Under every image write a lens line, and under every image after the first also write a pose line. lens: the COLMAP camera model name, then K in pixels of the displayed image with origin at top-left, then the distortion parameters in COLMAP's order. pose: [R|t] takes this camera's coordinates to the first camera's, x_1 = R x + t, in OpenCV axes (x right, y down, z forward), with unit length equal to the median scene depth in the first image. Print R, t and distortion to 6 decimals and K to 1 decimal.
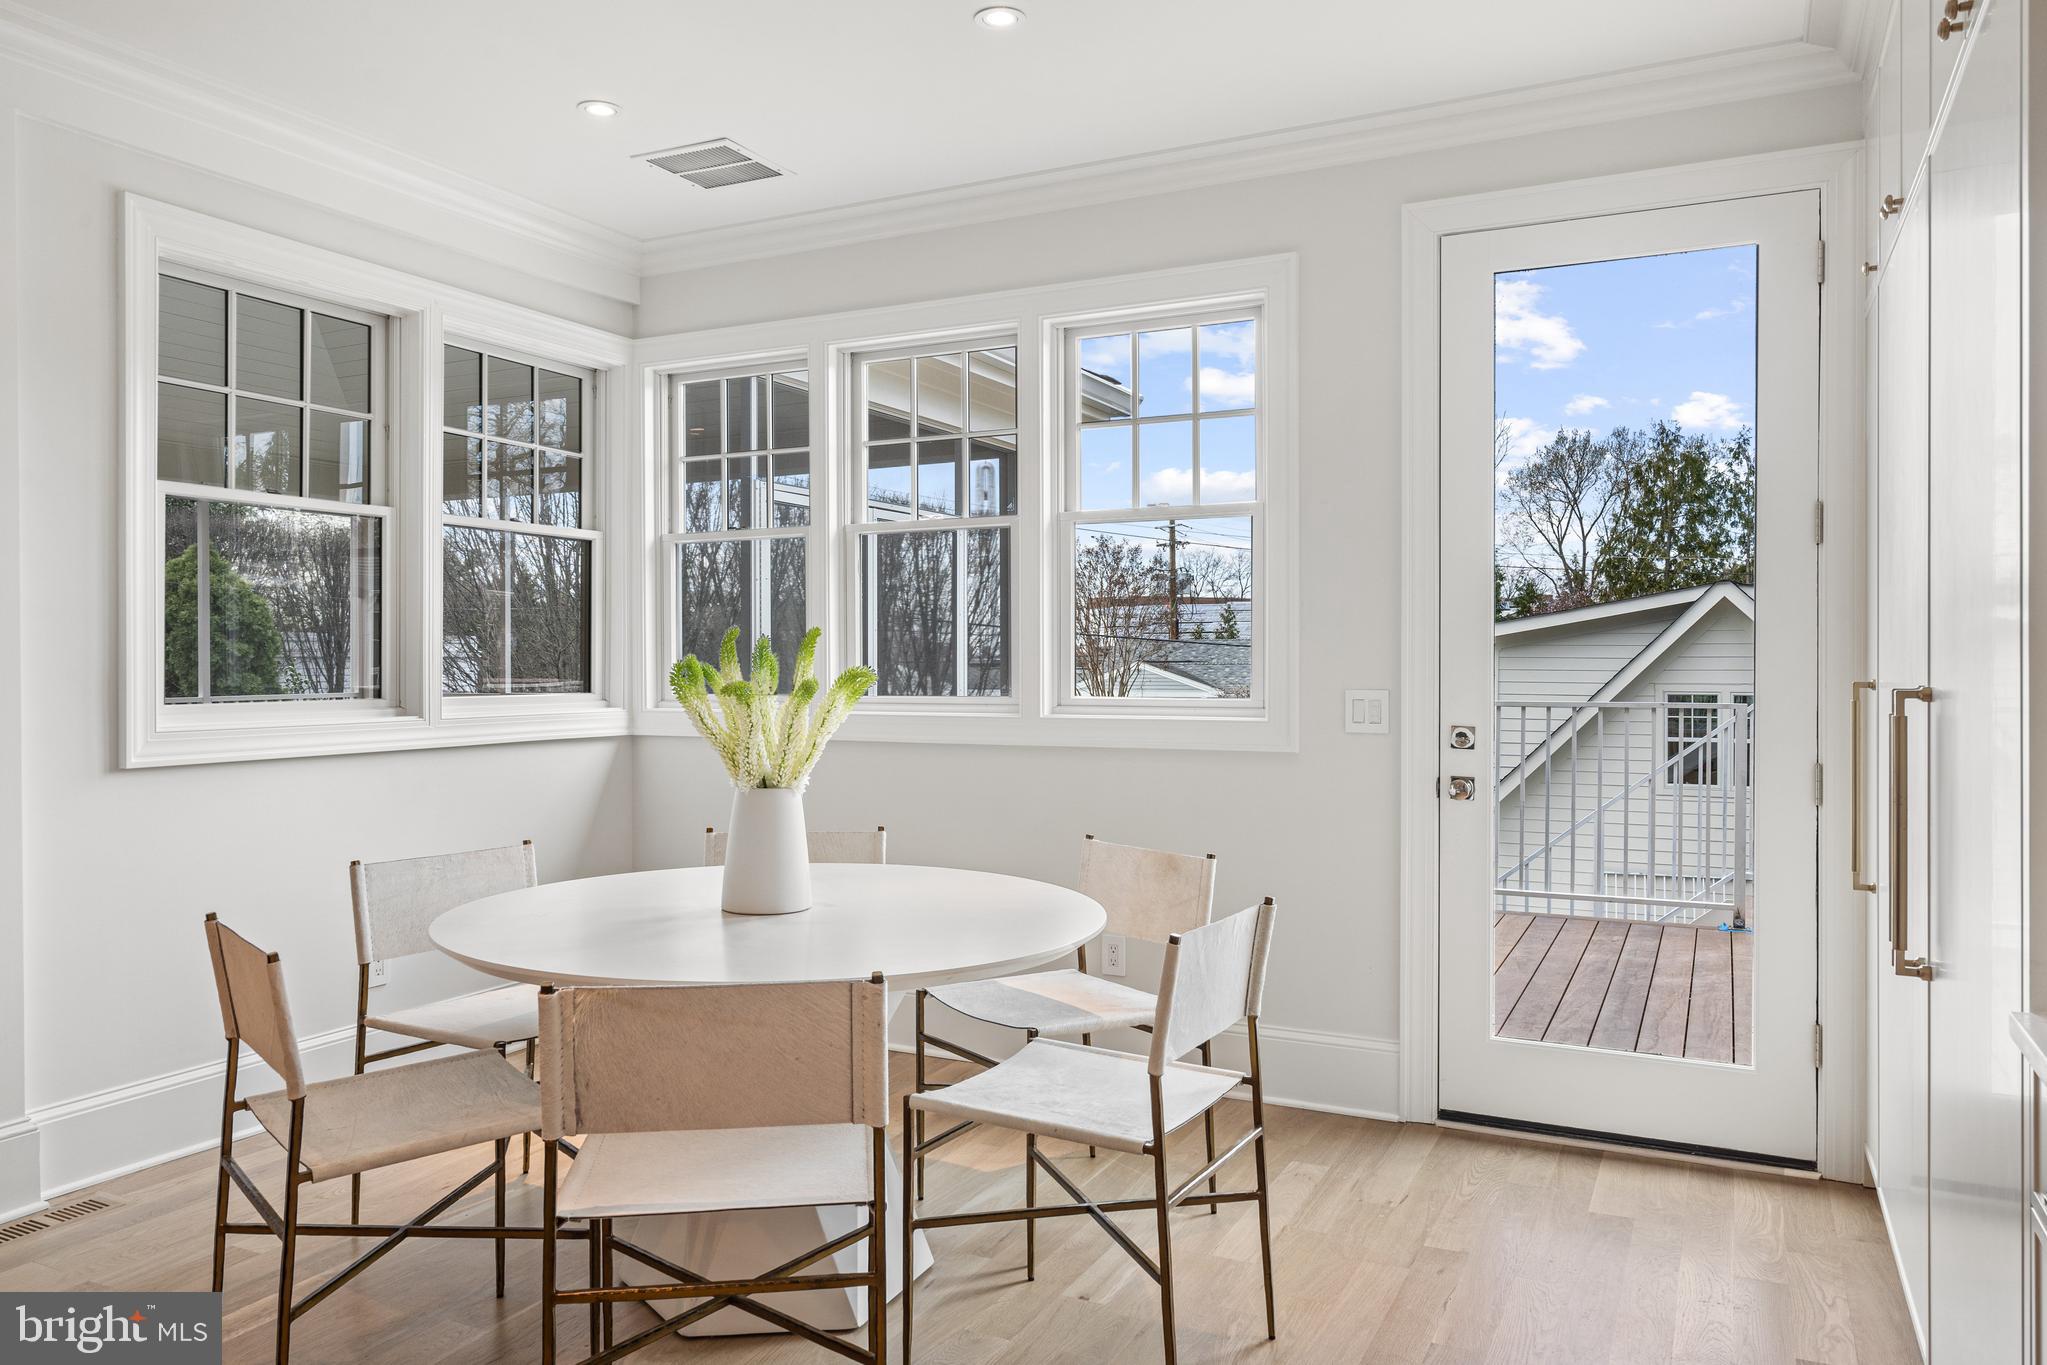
lens RADIAL K [[1426.7, 0, 1025.5], [0, 1426.7, 646.0], [0, 0, 1]] dist [0.001566, 0.001492]
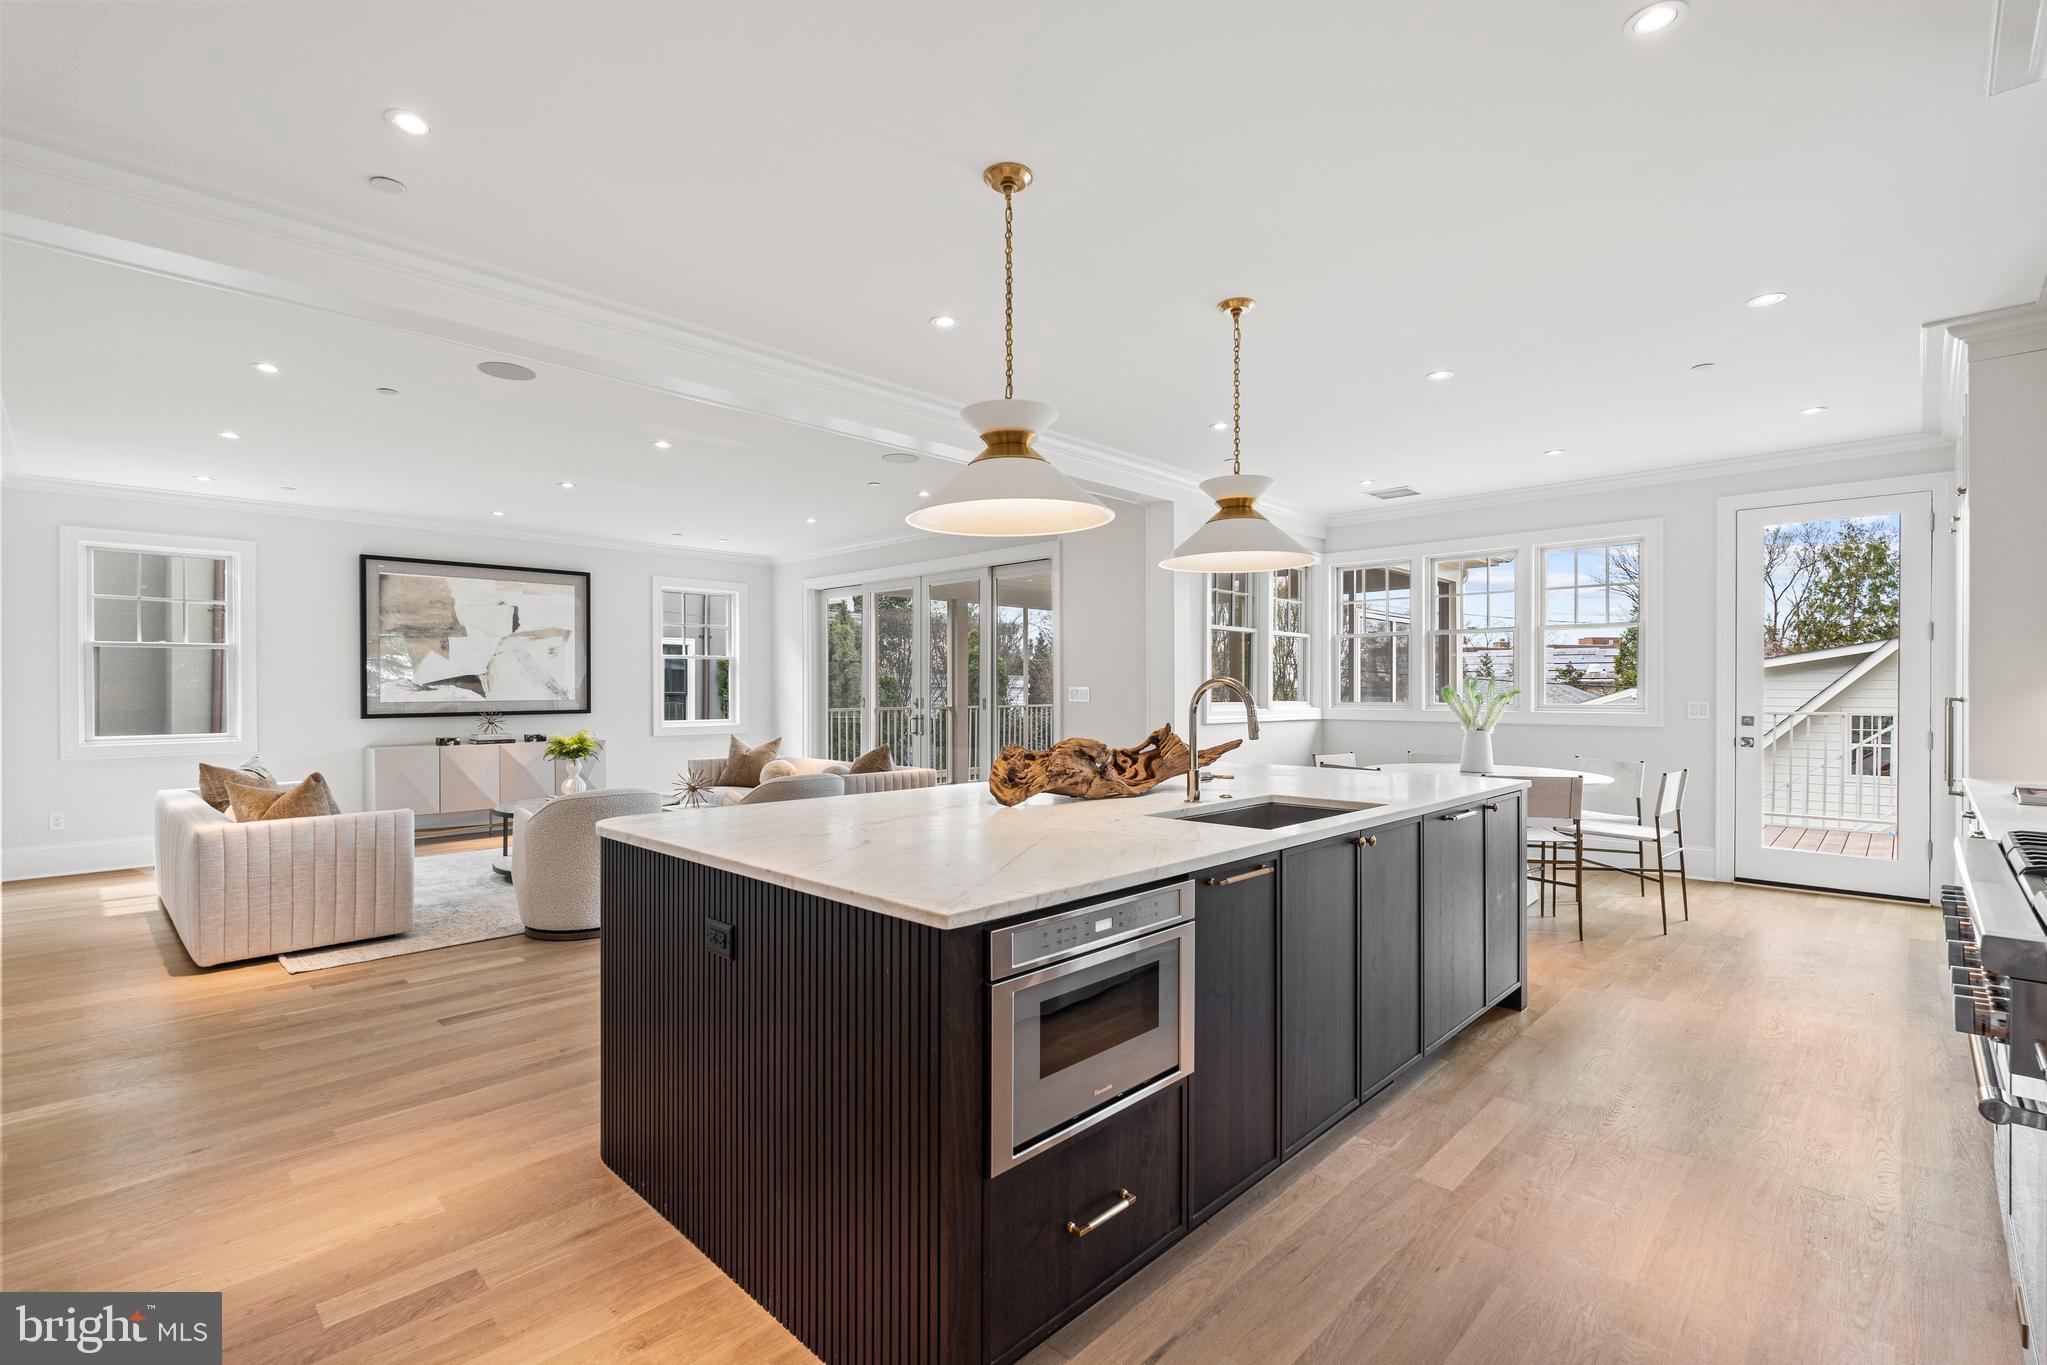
lens RADIAL K [[921.4, 0, 1023.5], [0, 921.4, 682.5], [0, 0, 1]] dist [0.000382, -0.000278]
pose [[0.952381, 0.001701, -0.304905, -0.061931], [-0.001098, 0.999997, 0.002152, -0.000360], [0.304908, -0.001715, 0.952380, -0.137542]]
